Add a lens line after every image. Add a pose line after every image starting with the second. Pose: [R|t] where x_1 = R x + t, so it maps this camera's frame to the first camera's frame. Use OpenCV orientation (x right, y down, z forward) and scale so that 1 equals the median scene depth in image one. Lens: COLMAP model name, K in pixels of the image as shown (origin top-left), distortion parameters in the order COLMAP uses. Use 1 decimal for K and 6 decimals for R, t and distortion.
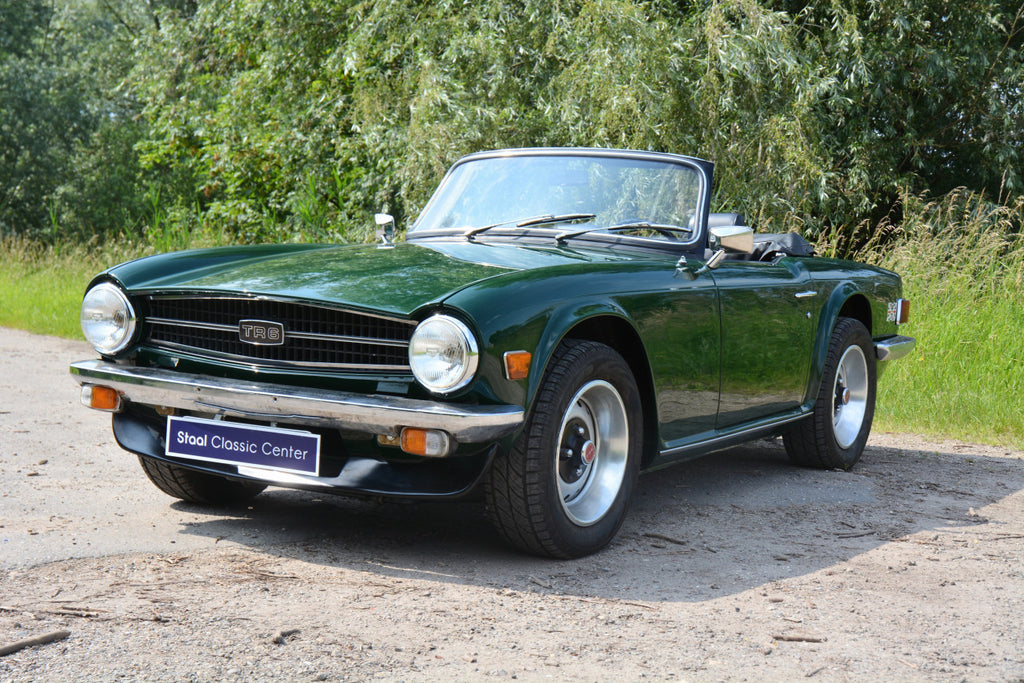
lens RADIAL K [[1346.3, 0, 487.9], [0, 1346.3, 342.4], [0, 0, 1]] dist [0.064965, 0.047059]
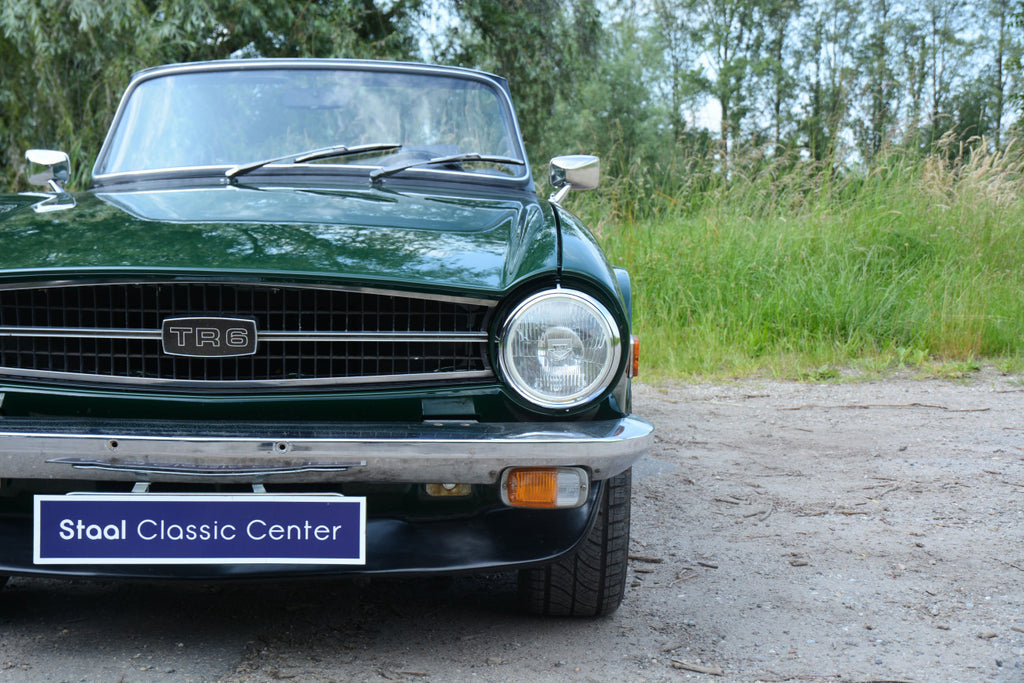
lens RADIAL K [[1346.3, 0, 487.9], [0, 1346.3, 342.4], [0, 0, 1]] dist [0.064965, 0.047059]
pose [[0.879603, -0.083916, 0.468248, -0.340897], [0.066605, 0.996347, 0.053441, -0.028896], [-0.471022, -0.015819, 0.881980, 0.415931]]
